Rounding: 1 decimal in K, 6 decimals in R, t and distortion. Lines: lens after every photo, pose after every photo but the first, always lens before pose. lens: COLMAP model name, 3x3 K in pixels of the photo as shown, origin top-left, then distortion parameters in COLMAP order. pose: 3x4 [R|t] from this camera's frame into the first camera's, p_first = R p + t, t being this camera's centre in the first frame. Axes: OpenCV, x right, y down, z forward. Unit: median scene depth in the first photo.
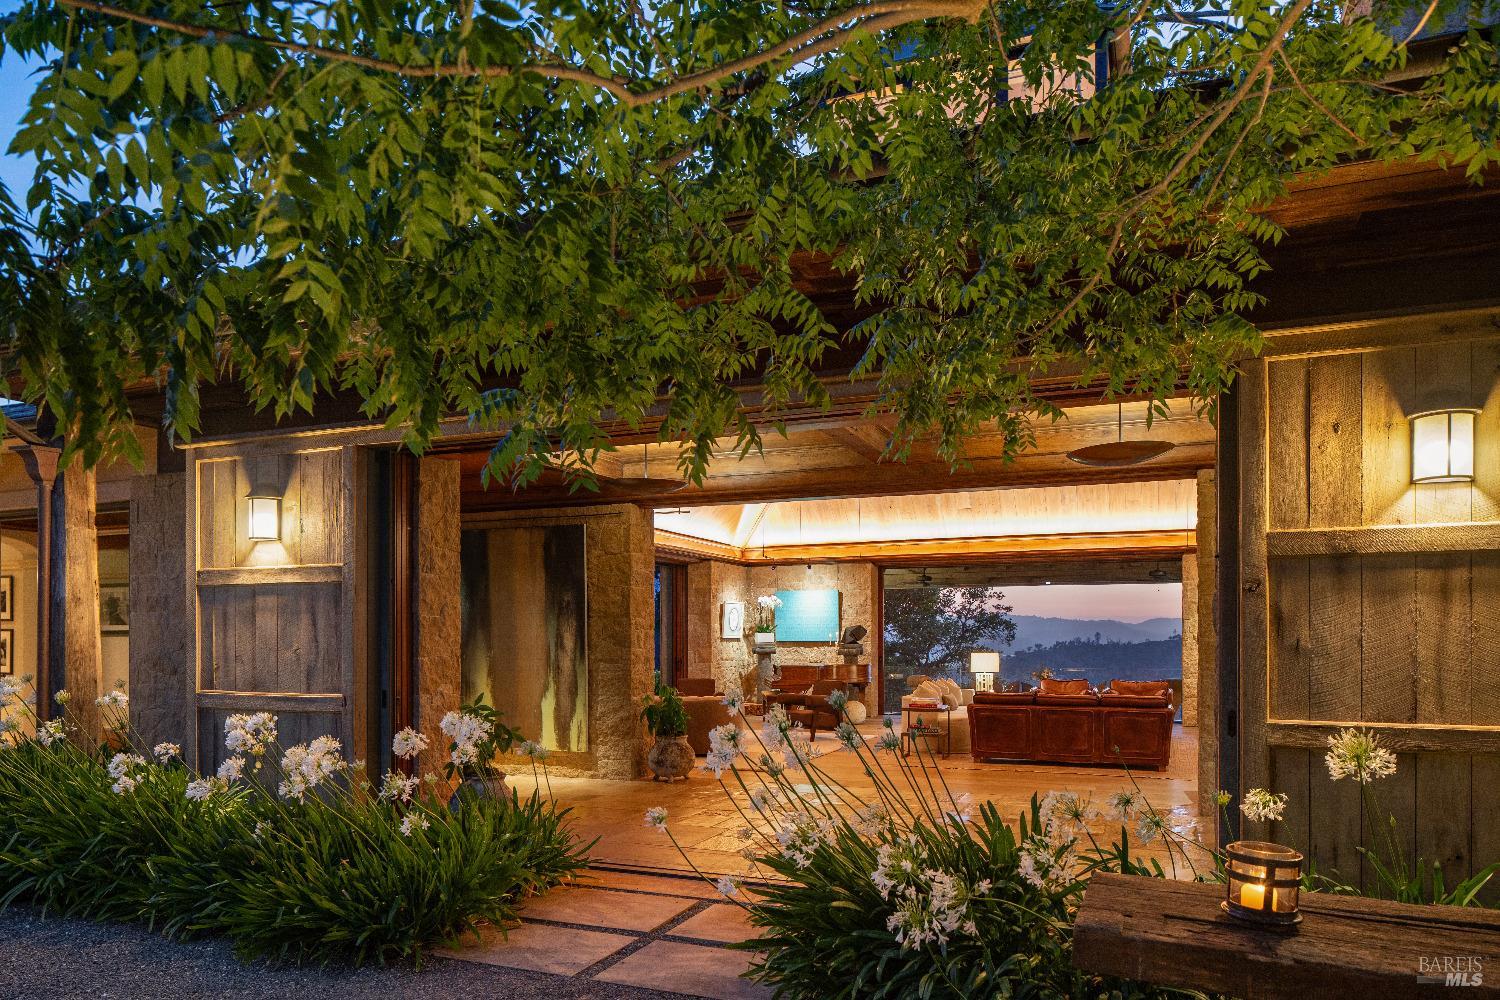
lens RADIAL K [[1013.2, 0, 750.5], [0, 1013.2, 635.4], [0, 0, 1]] dist [-0.000509, -0.000115]
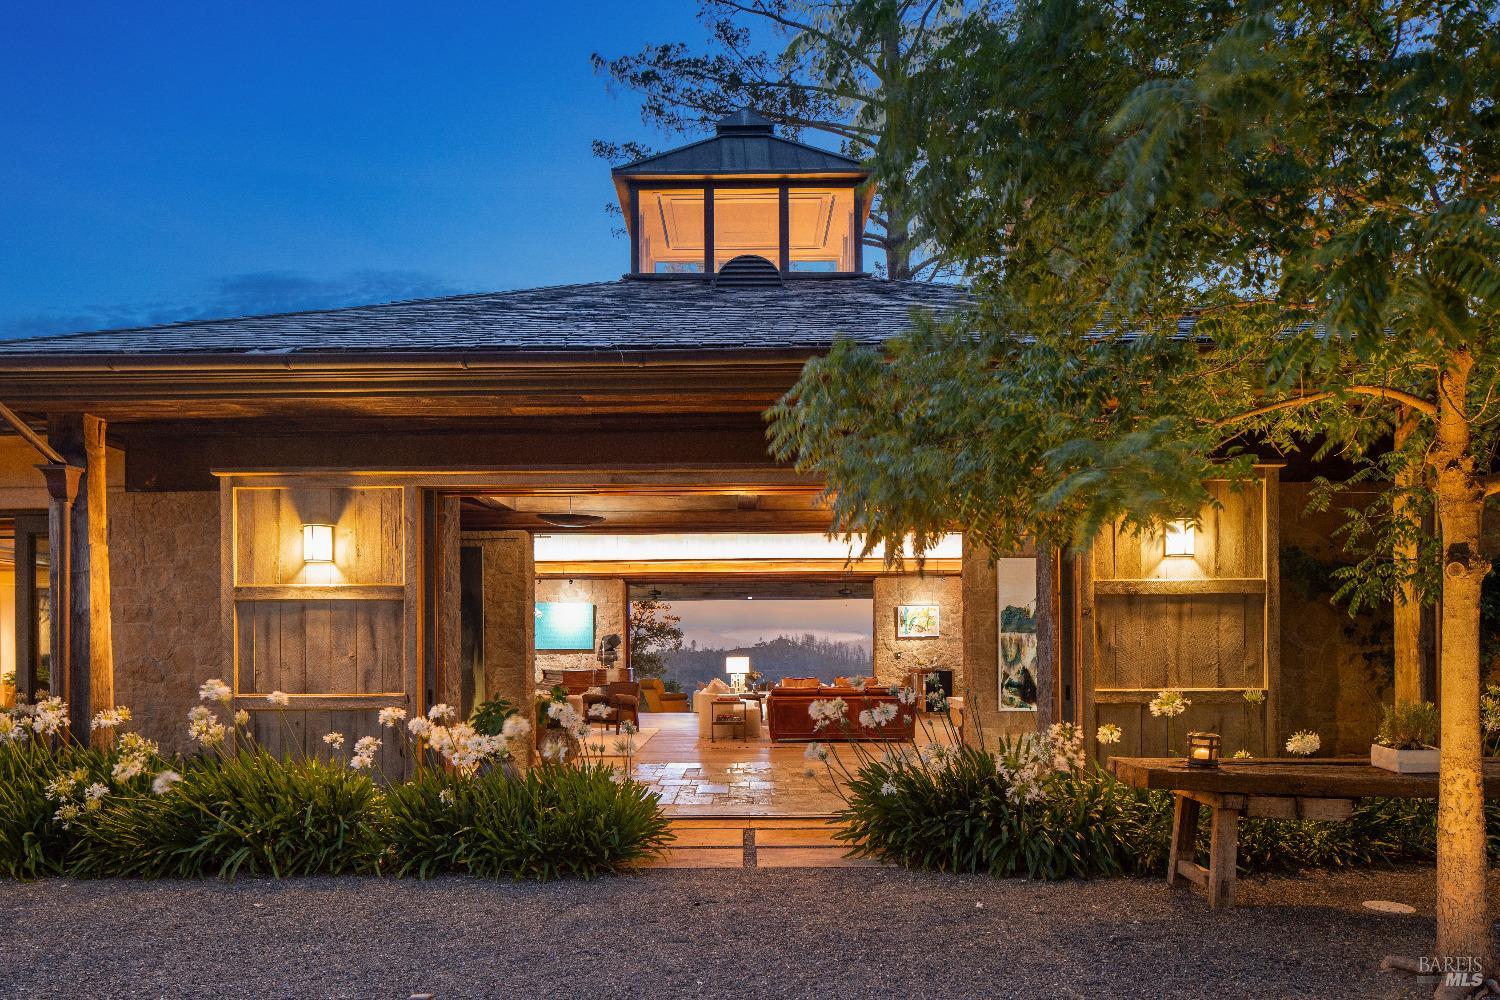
lens RADIAL K [[1013.2, 0, 750.5], [0, 1013.2, 635.4], [0, 0, 1]] dist [-0.000509, -0.000115]
pose [[0.922440, -0.002490, 0.386133, -0.463023], [0.005697, 0.999958, -0.007160, 0.000744], [-0.386099, 0.008805, 0.922415, -0.247479]]
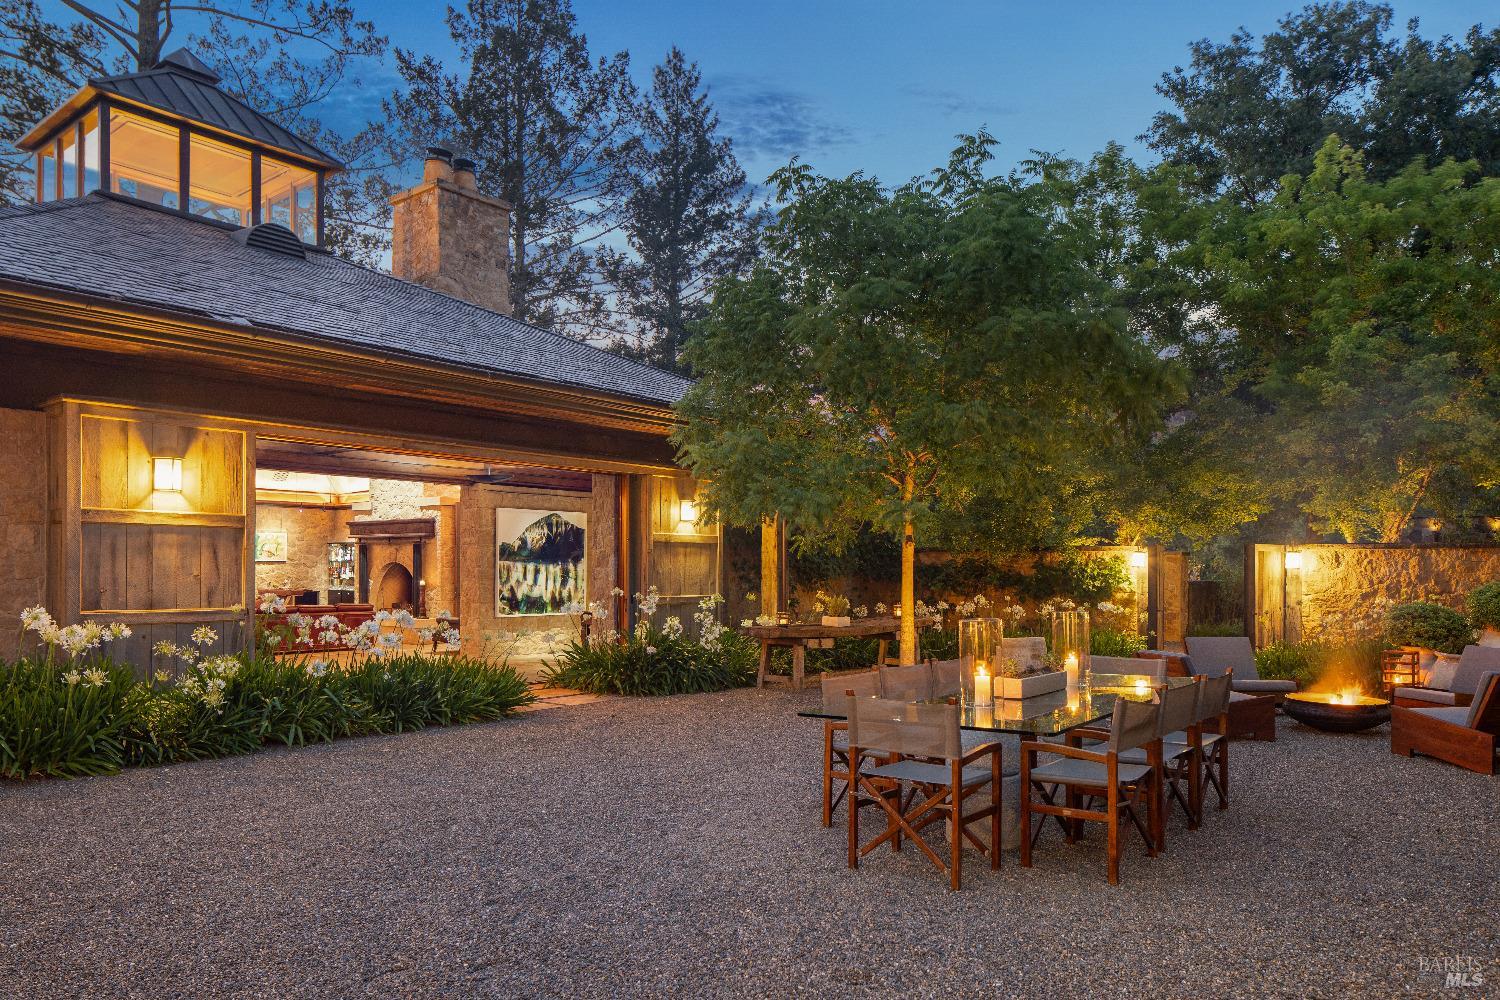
lens RADIAL K [[1000.2, 0, 749.5], [0, 1000.2, 566.7], [0, 0, 1]] dist [-0.002627, -0.000996]
pose [[0.275806, 0.003705, 0.961206, -1.470744], [-0.005197, 0.999984, -0.002364, 0.001721], [-0.961199, -0.004343, 0.275821, -0.059623]]
